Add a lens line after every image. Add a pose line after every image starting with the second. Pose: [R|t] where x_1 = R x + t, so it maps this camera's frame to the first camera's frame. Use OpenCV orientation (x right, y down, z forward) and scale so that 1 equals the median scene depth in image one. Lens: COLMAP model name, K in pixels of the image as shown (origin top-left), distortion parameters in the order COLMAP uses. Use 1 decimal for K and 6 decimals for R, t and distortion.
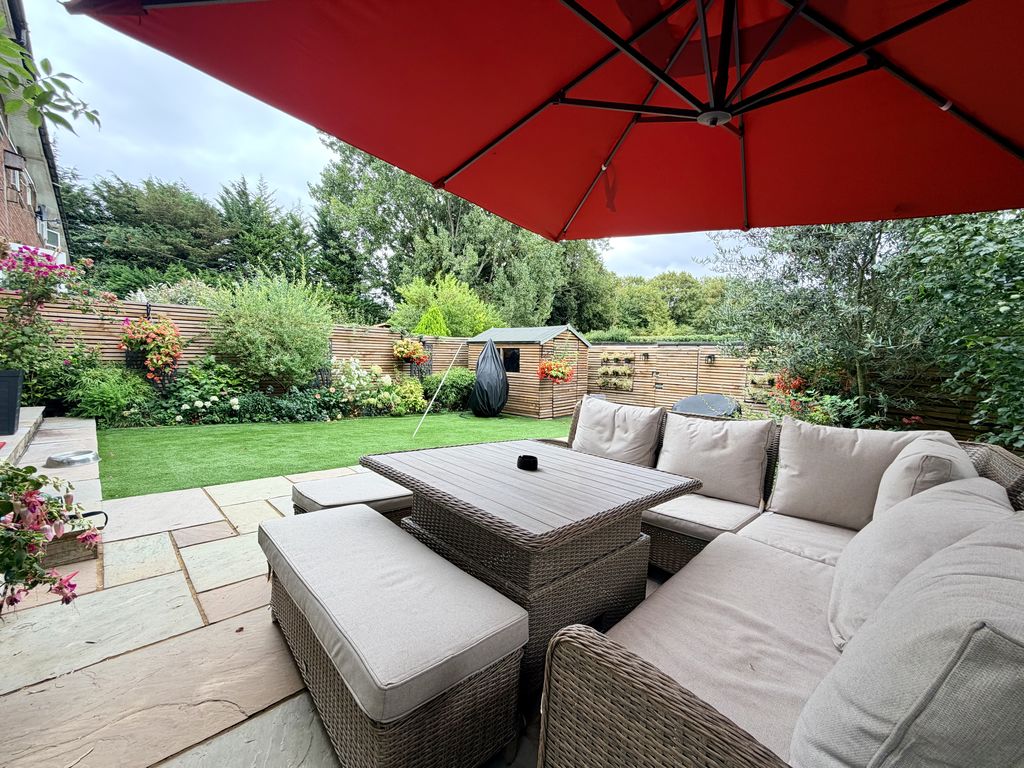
lens RADIAL K [[408.0, 0, 511.6], [0, 408.0, 386.2], [0, 0, 1]] dist [-0.001597, 0.000197]
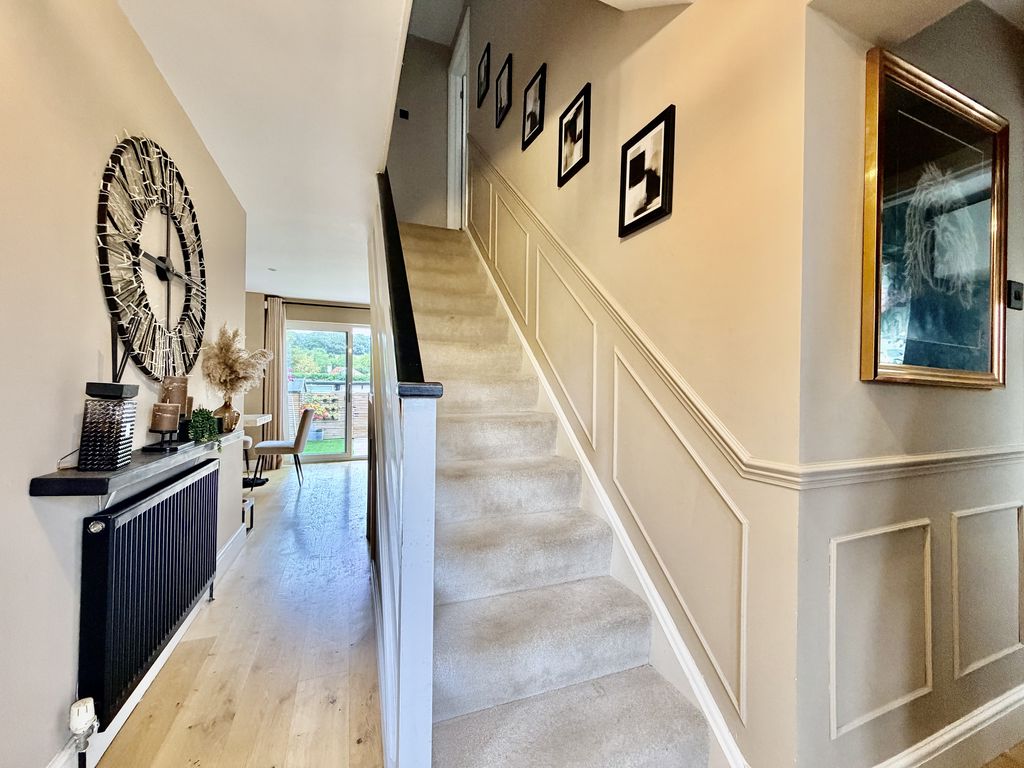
lens RADIAL K [[408.0, 0, 513.8], [0, 408.0, 386.3], [0, 0, 1]] dist [-0.001597, 0.000197]
pose [[0.403593, -0.019472, 0.914731, -0.899198], [0.070075, 0.997495, -0.009685, -0.056183], [-0.912251, 0.068009, 0.403946, -0.268146]]
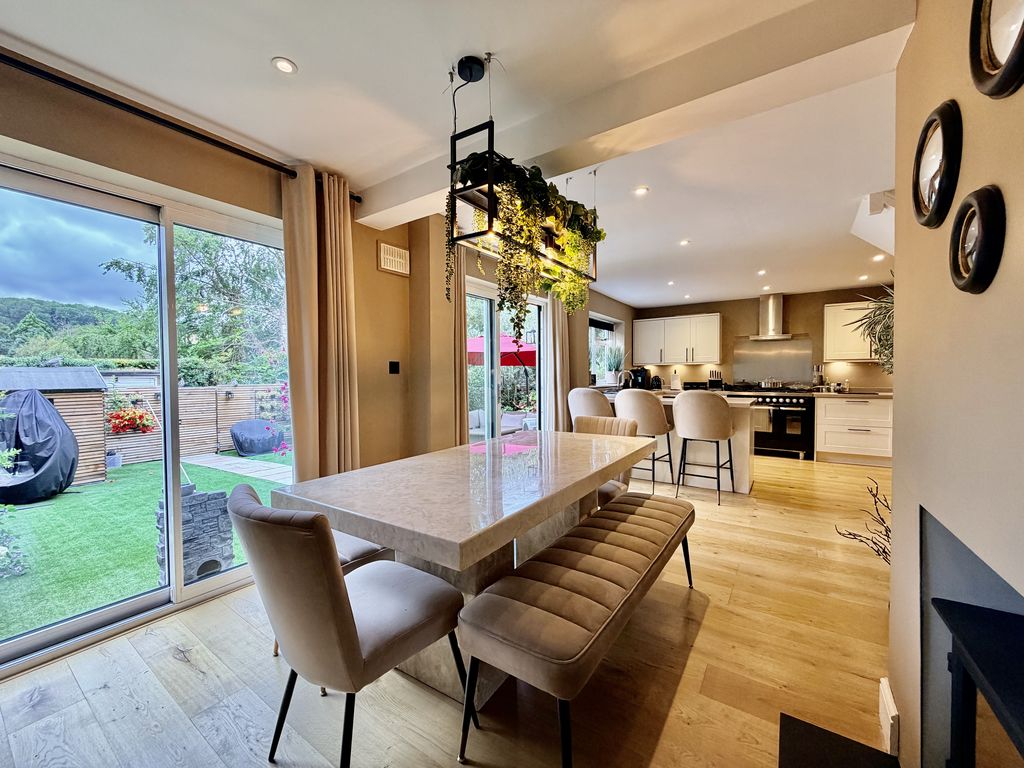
lens RADIAL K [[408.0, 0, 510.6], [0, 408.0, 385.9], [0, 0, 1]] dist [-0.001597, 0.000197]
pose [[-0.168746, -0.051615, 0.984307, -0.851421], [0.073996, 0.995146, 0.064869, -0.102092], [-0.982878, 0.083781, -0.164107, 0.296405]]
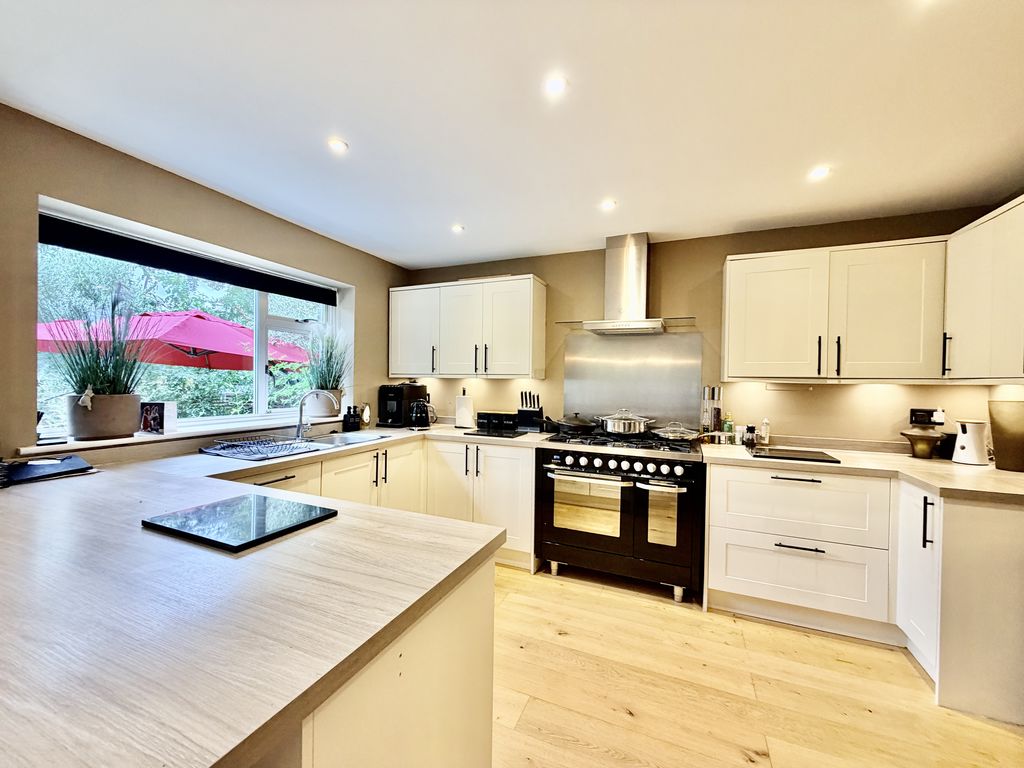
lens RADIAL K [[408.0, 0, 514.4], [0, 408.0, 386.3], [0, 0, 1]] dist [-0.001597, 0.000197]
pose [[-0.362338, -0.044755, 0.930972, -0.551593], [0.044164, 0.996900, 0.065114, -0.085706], [-0.931000, 0.064708, -0.359238, -0.017194]]
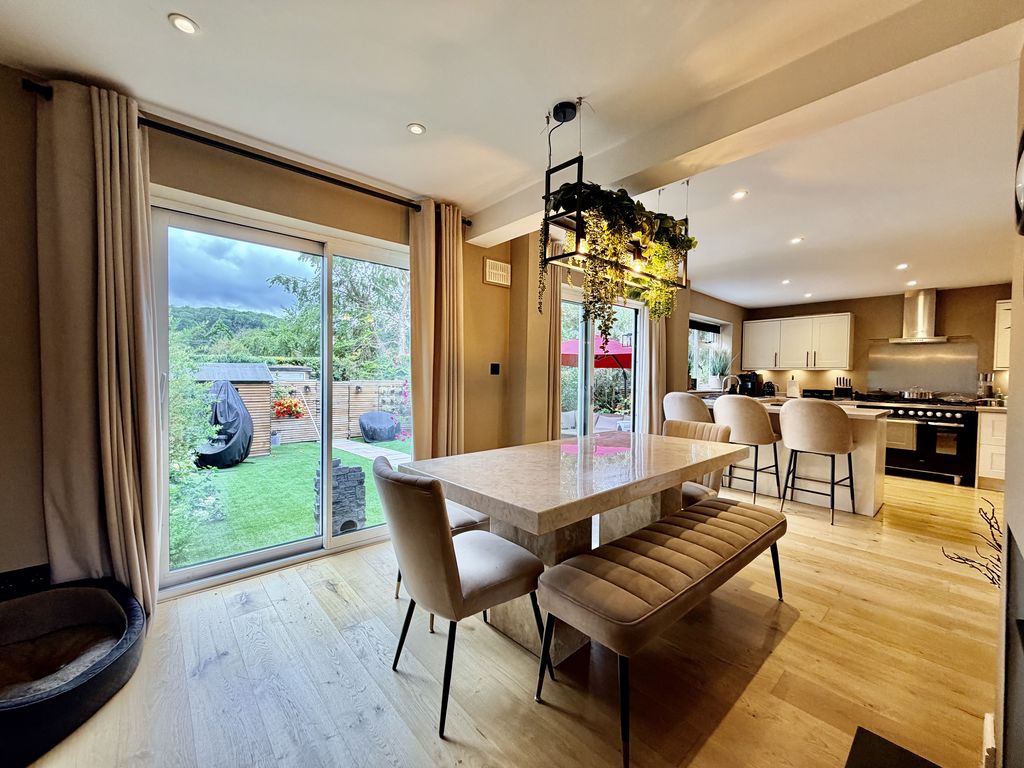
lens RADIAL K [[408.0, 0, 509.8], [0, 408.0, 385.1], [0, 0, 1]] dist [-0.001597, 0.000197]
pose [[0.076266, -0.049025, 0.995882, -0.877556], [0.060488, 0.997178, 0.044456, -0.103363], [-0.995251, 0.056848, 0.079016, 0.291844]]
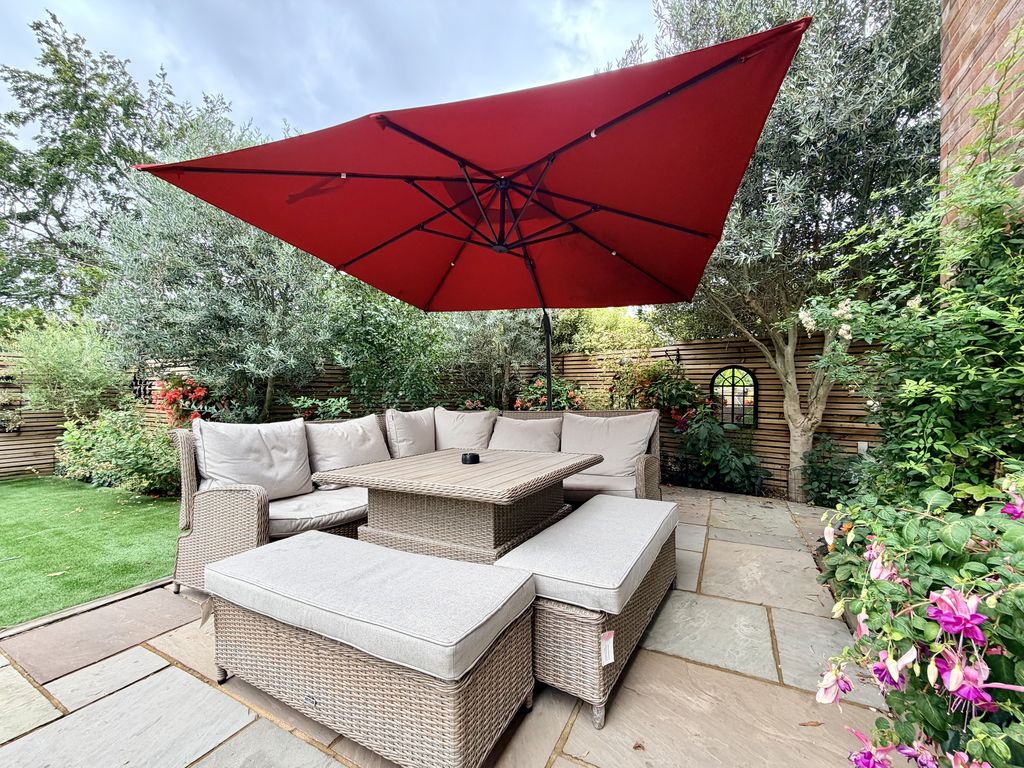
lens RADIAL K [[408.0, 0, 510.3], [0, 408.0, 385.4], [0, 0, 1]] dist [-0.001597, 0.000197]
pose [[-0.276404, -0.020111, 0.960831, -0.234300], [0.051778, 0.998017, 0.035785, -0.012406], [-0.959646, 0.059641, -0.274814, 0.250541]]
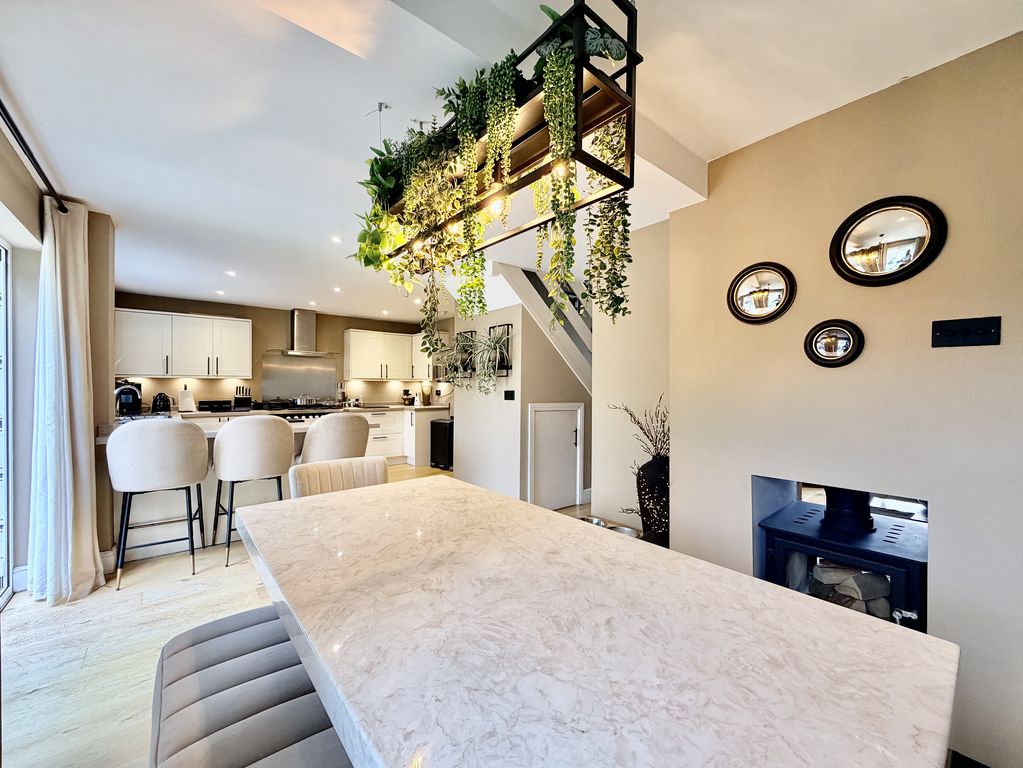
lens RADIAL K [[410.6, 0, 505.1], [0, 410.6, 386.4], [0, 0, 1]] dist [0.002336, 0.000154]
pose [[-0.992952, -0.030926, 0.114407, -0.673118], [-0.022387, 0.996919, 0.075181, -0.110012], [-0.116380, 0.072090, -0.990585, 0.378805]]
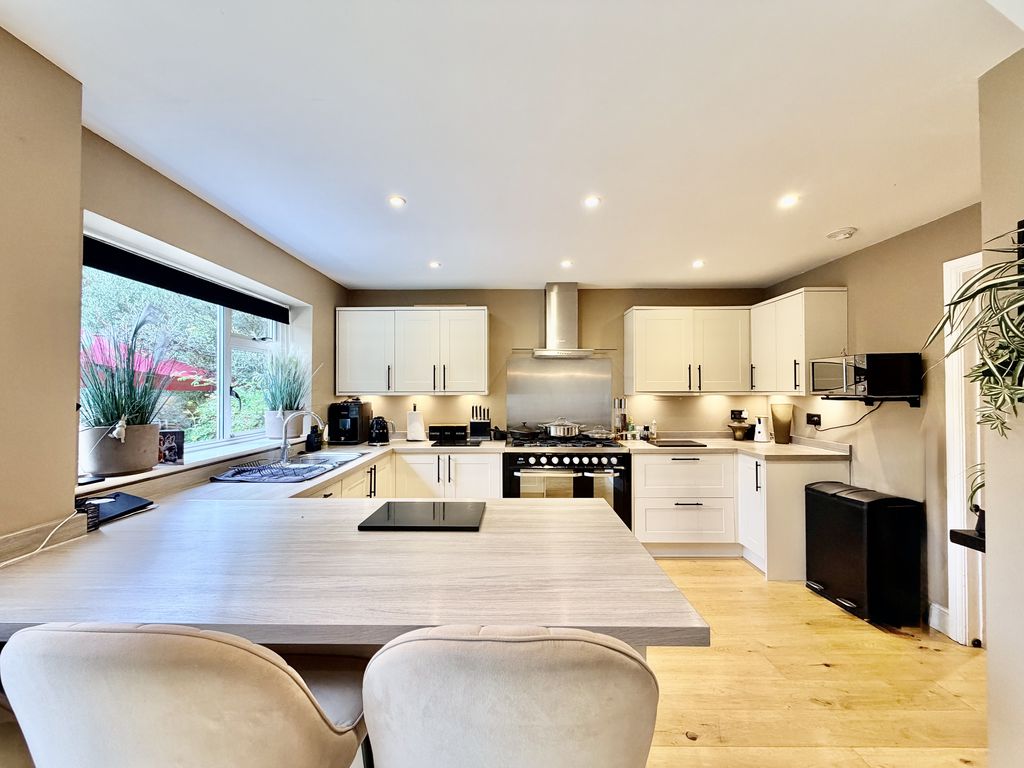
lens RADIAL K [[408.0, 0, 511.7], [0, 408.0, 387.1], [0, 0, 1]] dist [-0.001597, 0.000197]
pose [[-0.694693, -0.019574, 0.719039, -0.544420], [0.035401, 0.997488, 0.061357, -0.099608], [-0.718434, 0.068079, -0.692255, 0.098363]]
